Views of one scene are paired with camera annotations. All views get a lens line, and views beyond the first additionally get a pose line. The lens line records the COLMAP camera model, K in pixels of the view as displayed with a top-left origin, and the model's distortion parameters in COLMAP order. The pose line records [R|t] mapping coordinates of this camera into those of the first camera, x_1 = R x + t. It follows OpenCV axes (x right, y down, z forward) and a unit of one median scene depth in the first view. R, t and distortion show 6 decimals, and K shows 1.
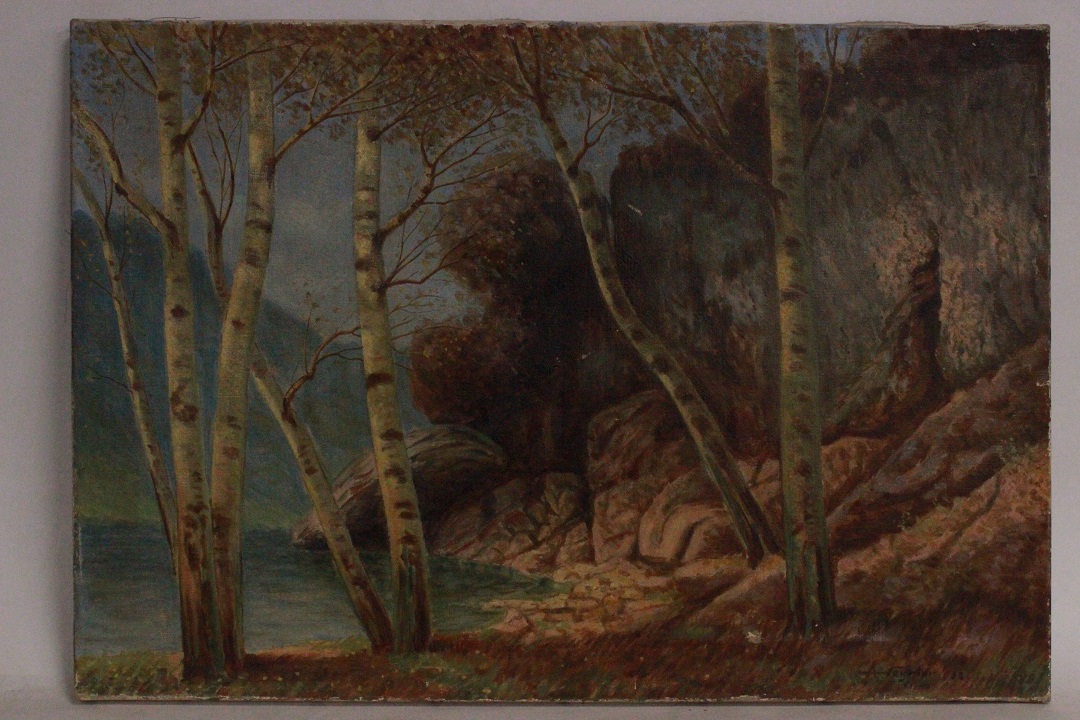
lens RADIAL K [[1427.0, 0, 547.3], [0, 1427.0, 363.8], [0, 0, 1]] dist [0.023118, 0.000000]
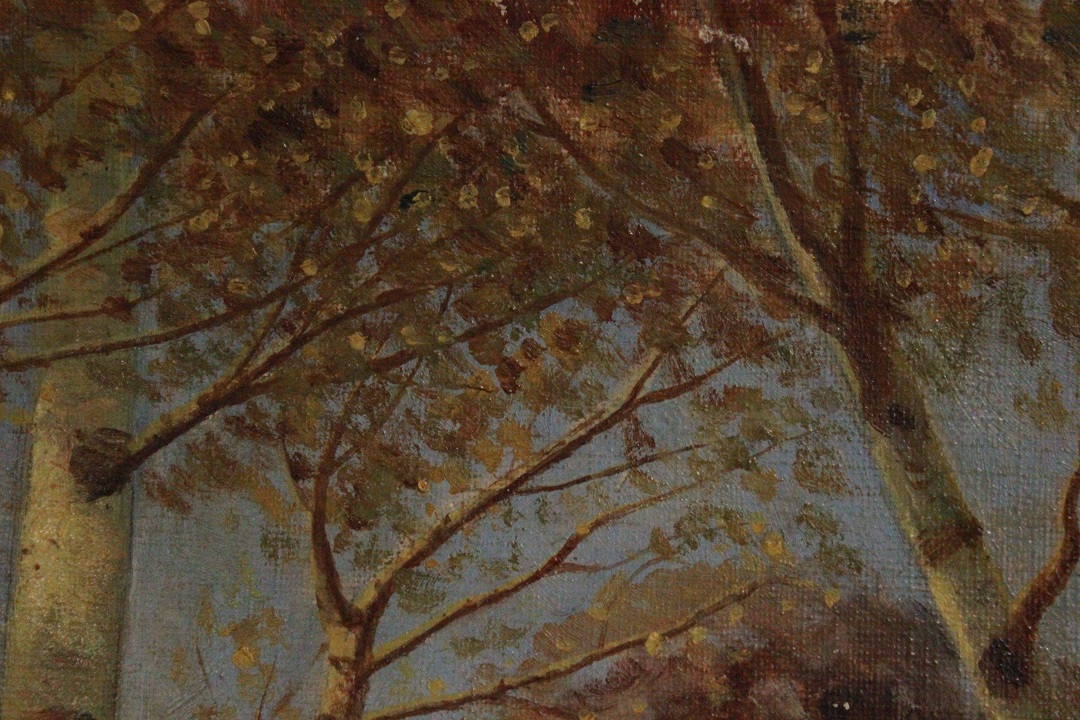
lens RADIAL K [[1698.2, 0, 534.8], [0, 1698.2, 358.6], [0, 0, 1]] dist [0.050695, 0.000000]
pose [[0.998051, 0.027961, -0.055781, -0.040727], [-0.028968, 0.999430, -0.017324, -0.175764], [0.055265, 0.018907, 0.998293, 0.744238]]
